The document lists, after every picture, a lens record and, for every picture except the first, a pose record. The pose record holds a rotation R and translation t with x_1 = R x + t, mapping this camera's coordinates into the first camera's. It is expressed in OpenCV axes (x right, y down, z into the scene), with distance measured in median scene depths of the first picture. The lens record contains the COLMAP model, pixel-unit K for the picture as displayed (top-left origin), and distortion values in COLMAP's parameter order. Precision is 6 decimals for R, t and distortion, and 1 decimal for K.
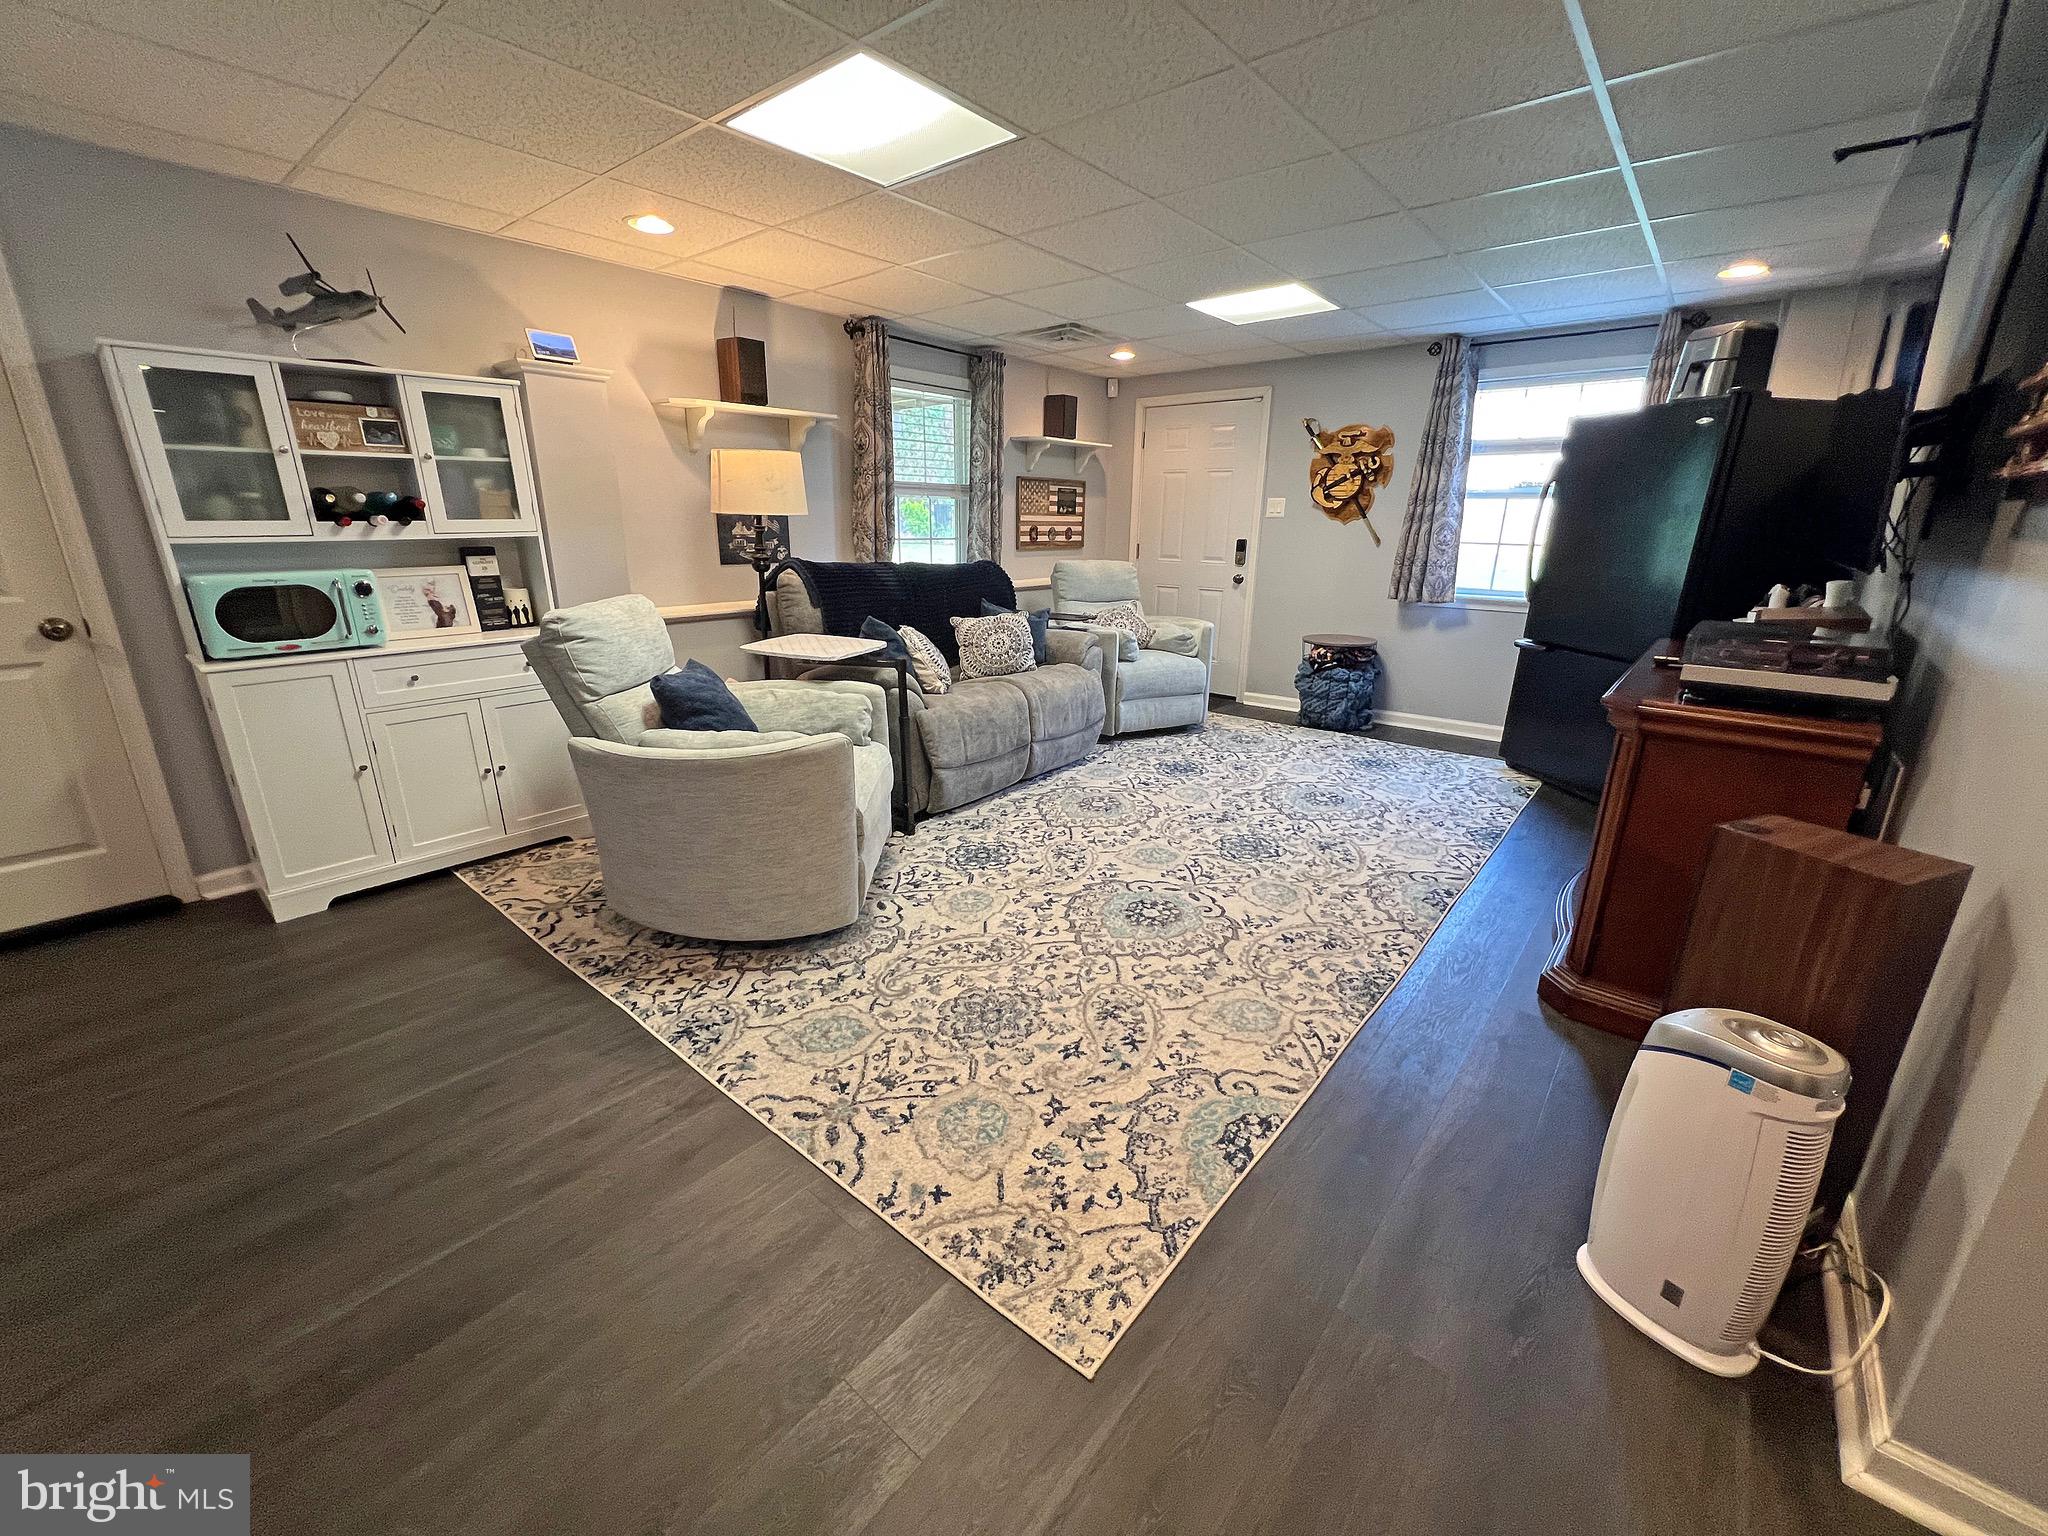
lens RADIAL K [[824.9, 0, 1025.1], [0, 824.9, 772.2], [0, 0, 1]] dist [-0.001067, 0.000071]
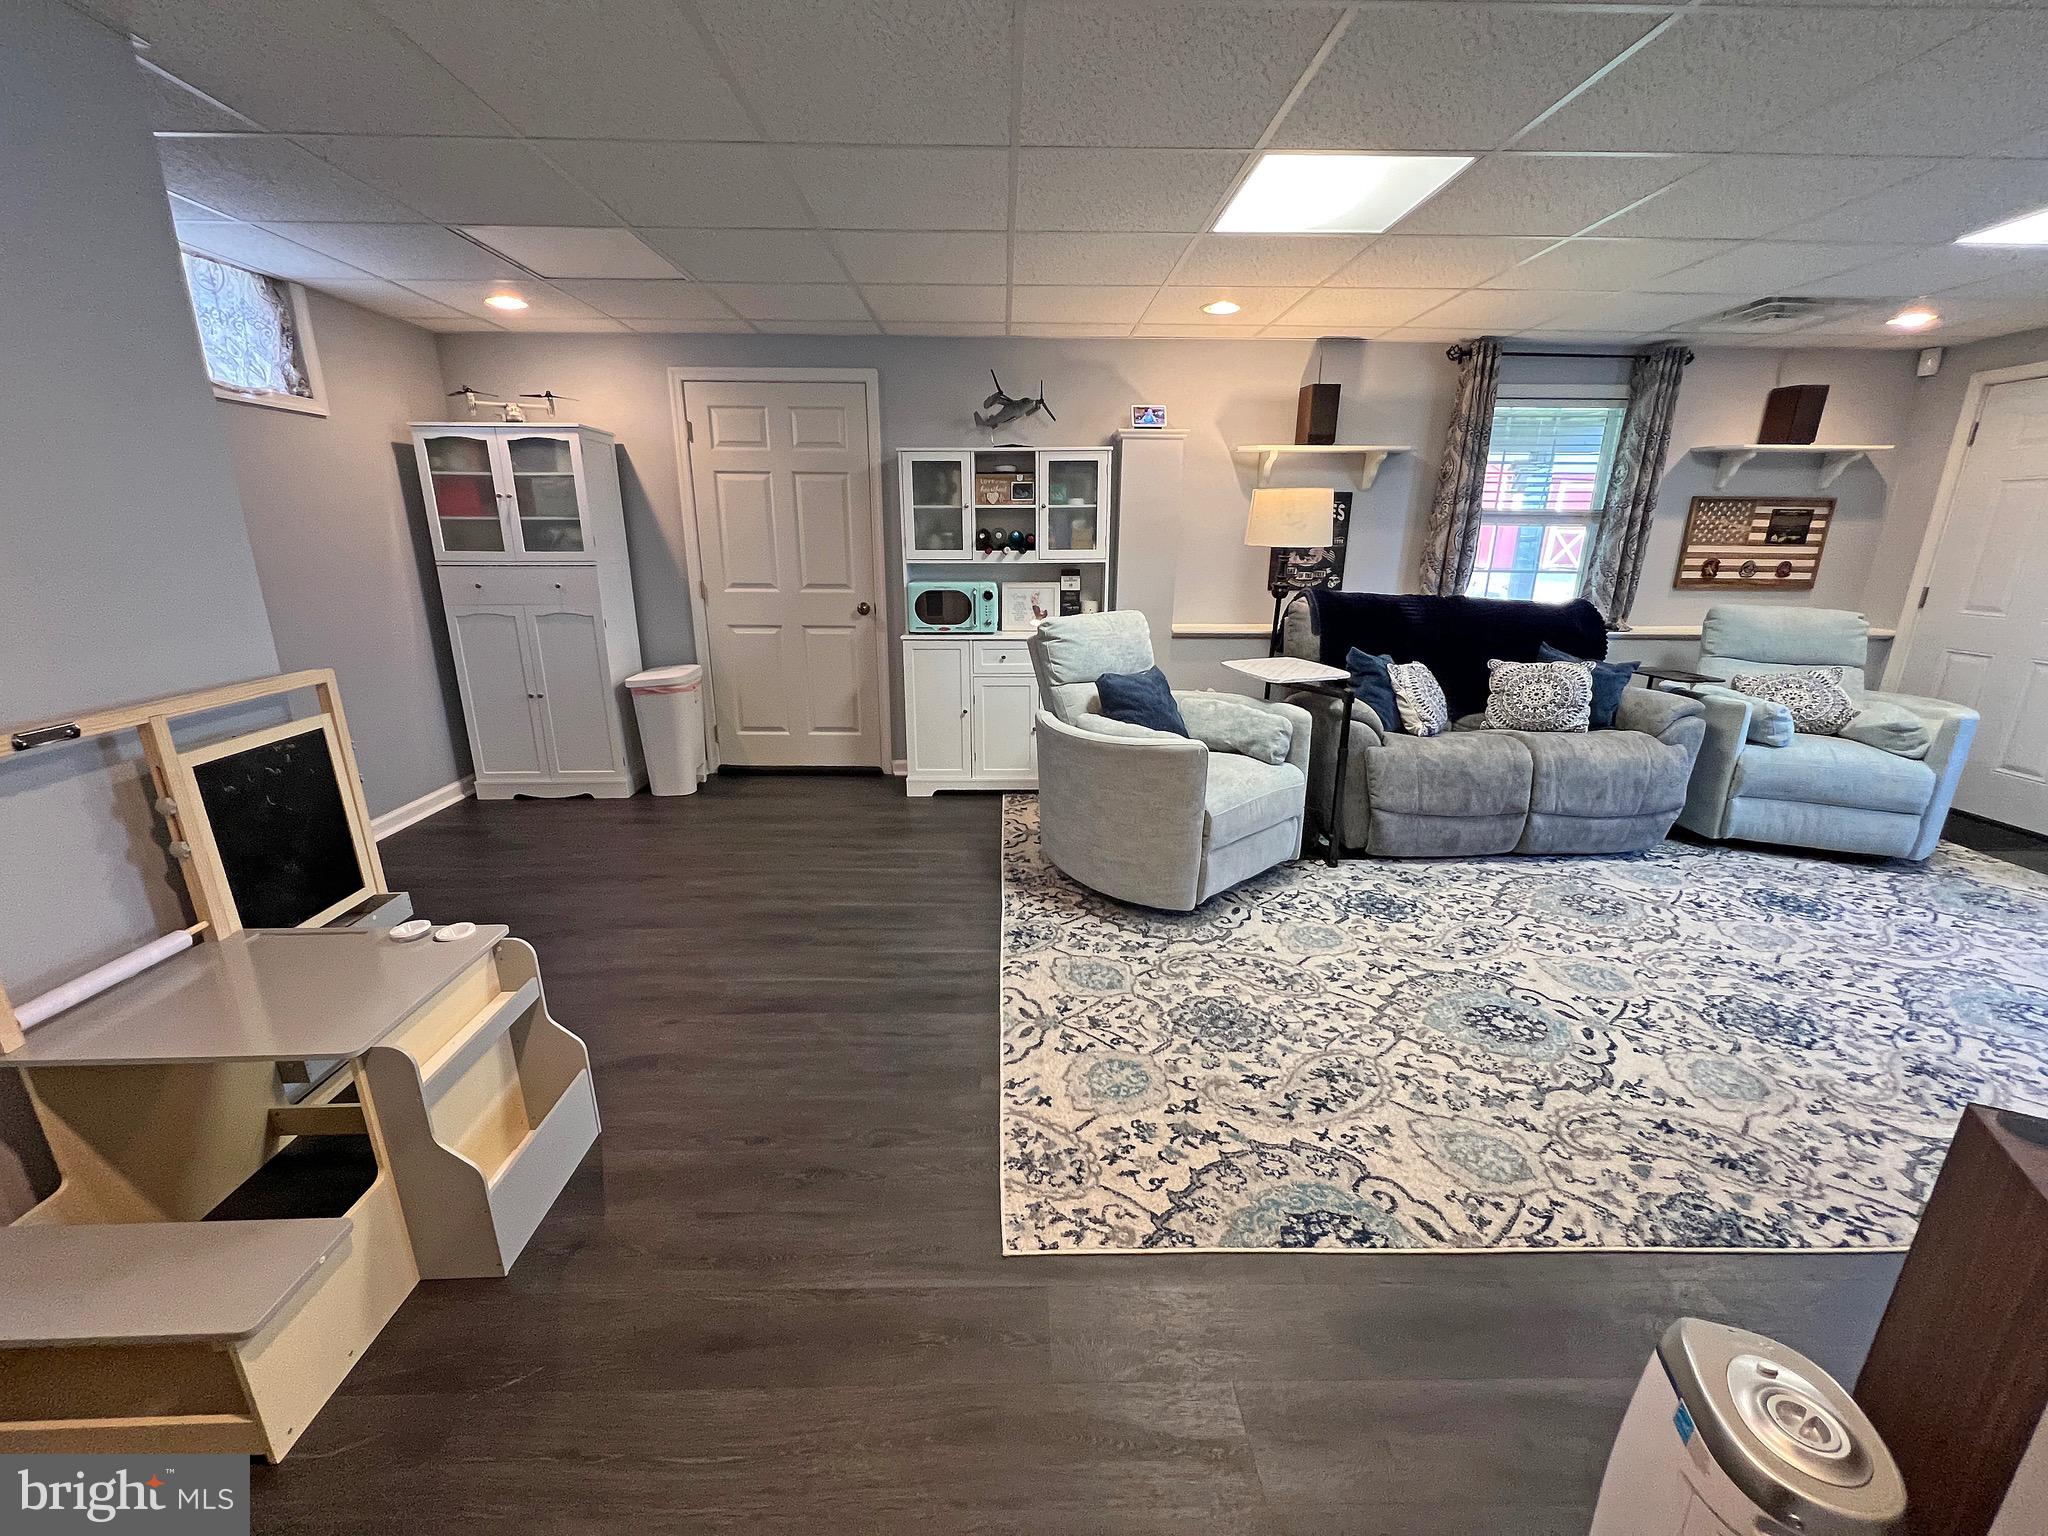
lens RADIAL K [[824.9, 0, 1017.1], [0, 824.9, 774.0], [0, 0, 1]] dist [-0.001067, 0.000071]
pose [[0.654303, 0.206425, -0.727513, 0.385765], [-0.223833, 0.971782, 0.074425, -0.027025], [0.722348, 0.114145, 0.682045, 0.042401]]
